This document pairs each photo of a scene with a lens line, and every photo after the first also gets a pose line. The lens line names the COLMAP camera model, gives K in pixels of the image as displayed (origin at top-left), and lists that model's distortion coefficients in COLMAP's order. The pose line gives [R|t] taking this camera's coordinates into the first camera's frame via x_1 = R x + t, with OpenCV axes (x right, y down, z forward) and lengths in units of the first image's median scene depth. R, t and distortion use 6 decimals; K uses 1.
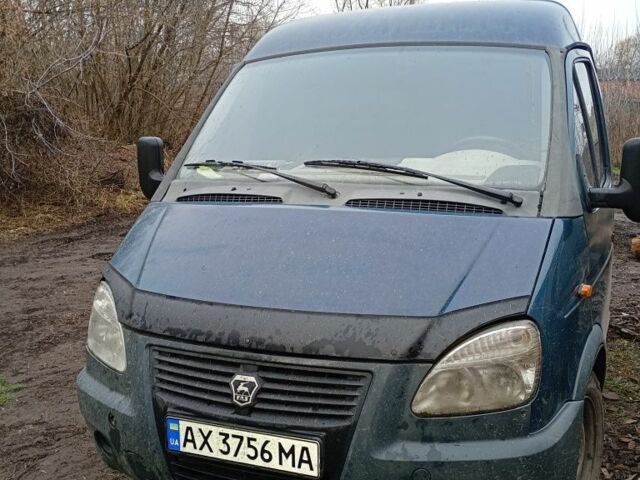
lens RADIAL K [[745.7, 0, 320.0], [0, 745.7, 240.0], [0, 0, 1]] dist [0.058298, -0.001562]
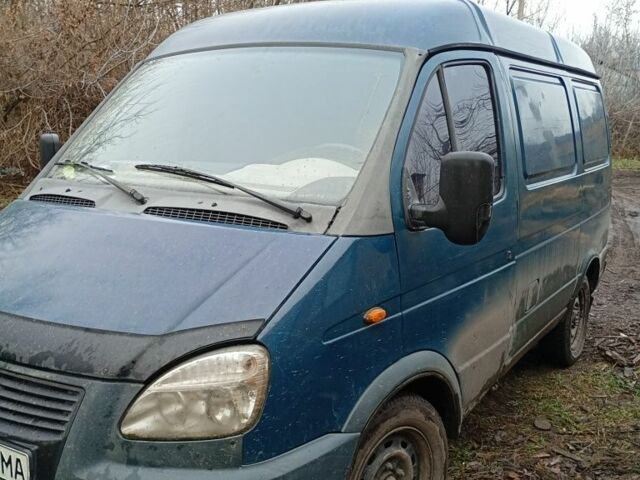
lens RADIAL K [[745.7, 0, 320.0], [0, 745.7, 240.0], [0, 0, 1]] dist [0.058298, -0.001562]
pose [[0.981476, 0.047959, -0.185487, 0.527039], [-0.044714, 0.998765, 0.021640, -0.050156], [0.186295, -0.012945, 0.982408, 0.093291]]
